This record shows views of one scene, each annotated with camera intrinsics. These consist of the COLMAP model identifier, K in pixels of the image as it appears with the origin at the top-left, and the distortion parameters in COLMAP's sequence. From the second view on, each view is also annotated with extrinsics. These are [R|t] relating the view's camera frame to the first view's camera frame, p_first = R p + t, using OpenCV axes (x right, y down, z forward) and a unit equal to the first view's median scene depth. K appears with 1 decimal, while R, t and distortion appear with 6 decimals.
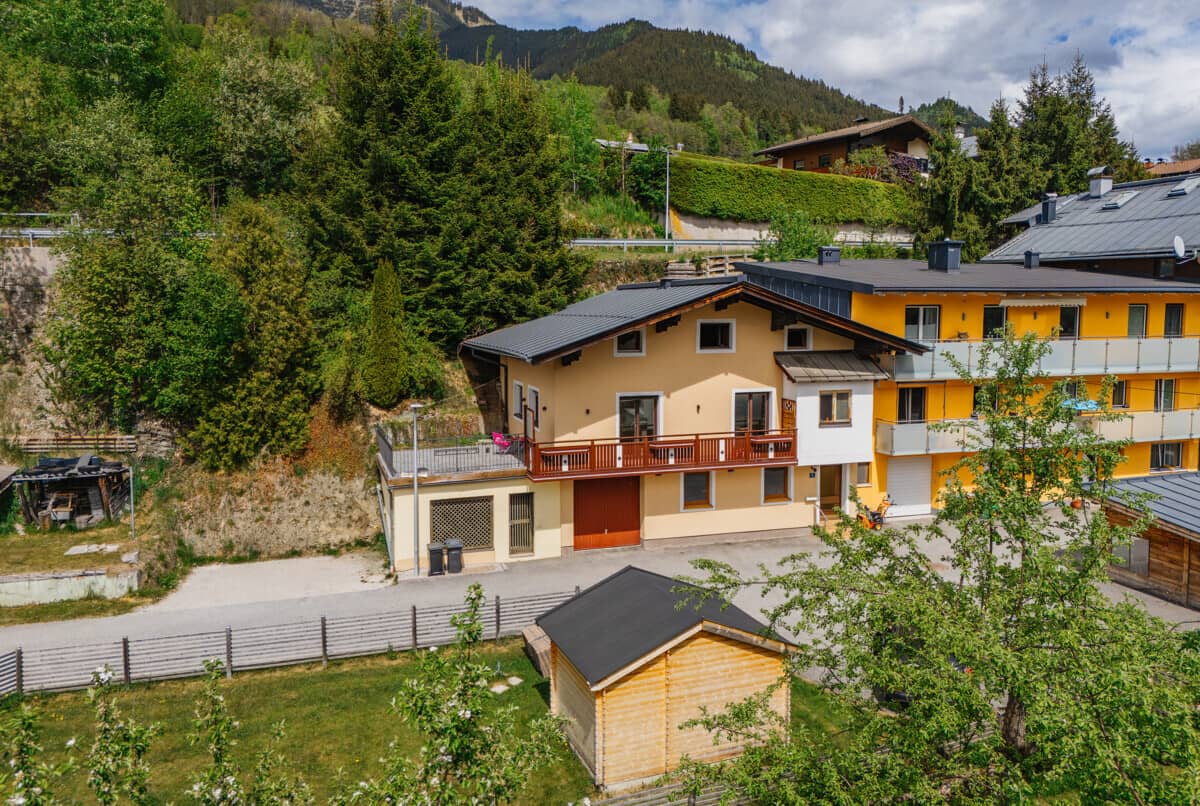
lens RADIAL K [[1068.6, 0, 600.0], [0, 1068.6, 403.0], [0, 0, 1]] dist [0.080040, -0.113175]
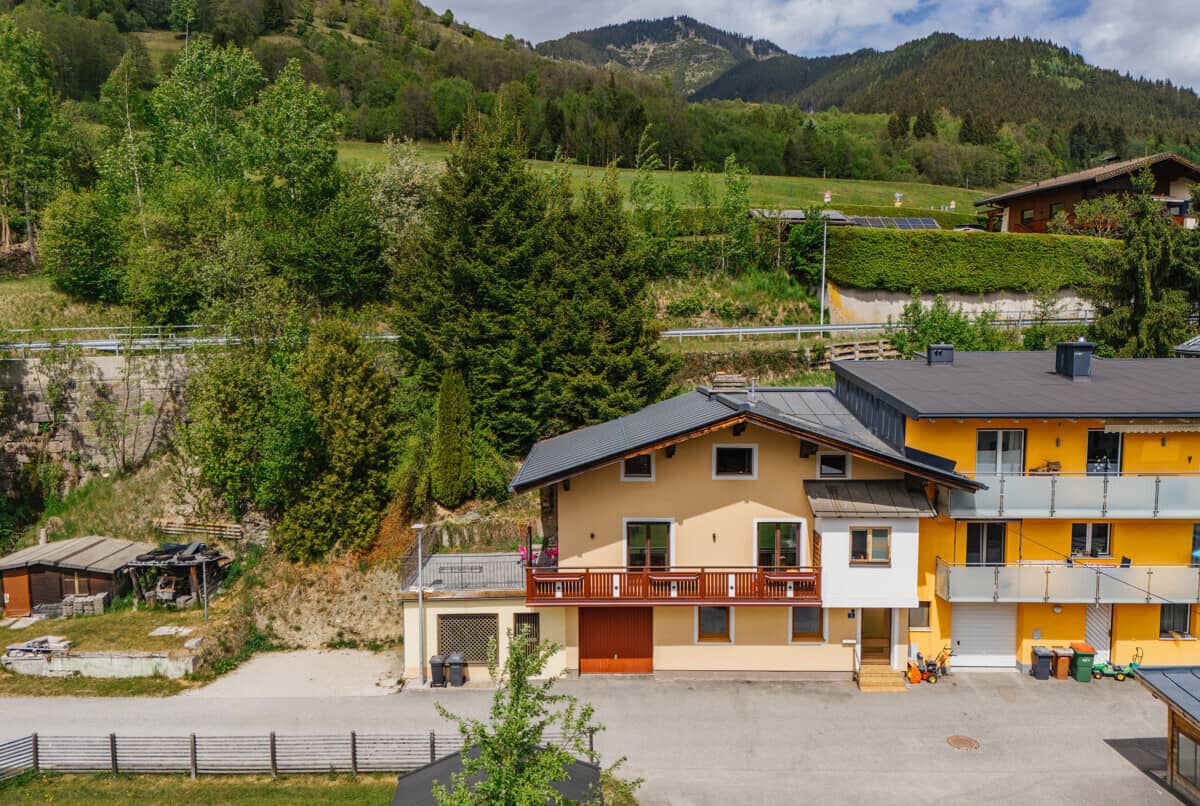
lens RADIAL K [[1068.6, 0, 600.0], [0, 1068.6, 403.0], [0, 0, 1]] dist [0.080040, -0.113175]
pose [[0.925470, 0.027374, -0.377830, 0.347074], [-0.024340, 0.999622, 0.012802, -0.121390], [0.378037, -0.002652, 0.925786, 0.080627]]
